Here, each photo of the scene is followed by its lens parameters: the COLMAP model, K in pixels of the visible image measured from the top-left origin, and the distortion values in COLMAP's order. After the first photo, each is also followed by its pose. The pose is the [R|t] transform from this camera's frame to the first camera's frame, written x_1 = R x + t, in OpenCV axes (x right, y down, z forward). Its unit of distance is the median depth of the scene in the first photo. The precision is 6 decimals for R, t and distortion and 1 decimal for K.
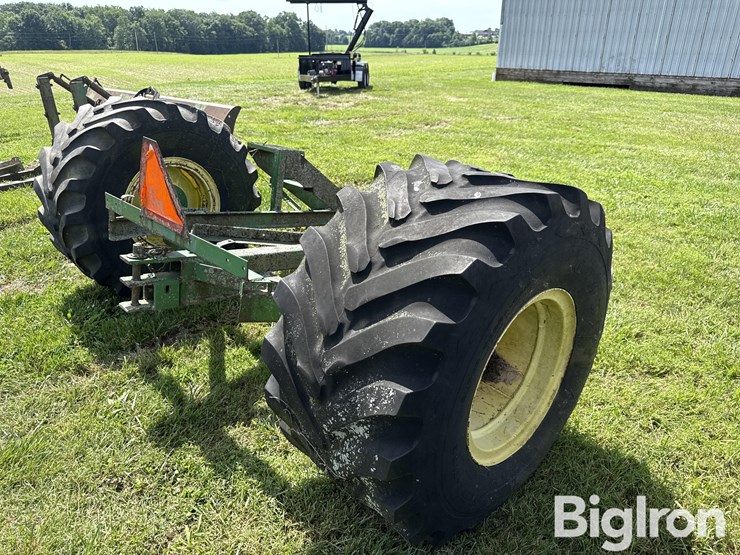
lens RADIAL K [[537.1, 0, 374.7], [0, 537.1, 273.1], [0, 0, 1]] dist [0.027804, -0.032674]
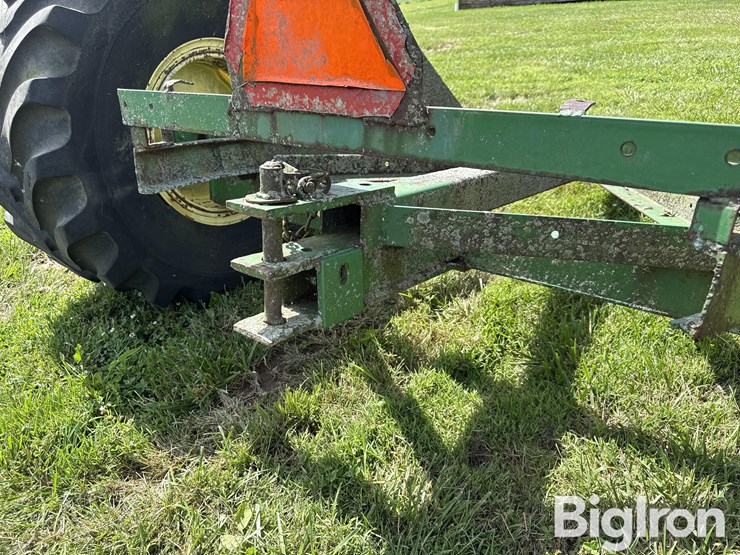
lens RADIAL K [[537.1, 0, 362.0], [0, 537.1, 283.5], [0, 0, 1]] dist [0.027804, -0.032674]
pose [[0.988451, -0.140502, 0.056781, -0.348122], [0.135779, 0.987512, 0.079904, 0.005879], [-0.067298, -0.071272, 0.995184, 0.523188]]
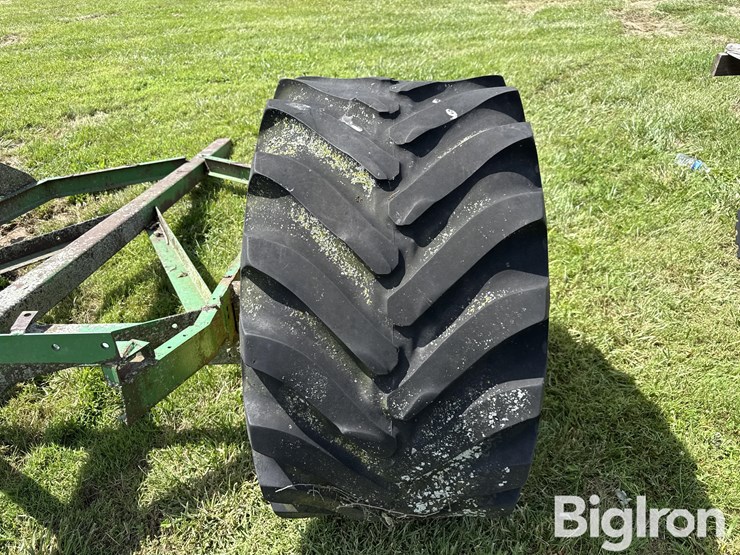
lens RADIAL K [[537.1, 0, 372.8], [0, 537.1, 282.7], [0, 0, 1]] dist [0.027804, -0.032674]
pose [[0.718281, -0.441341, 0.537858, -0.235312], [0.323674, 0.896275, 0.303192, -0.113701], [-0.615880, -0.043687, 0.786628, 0.262072]]
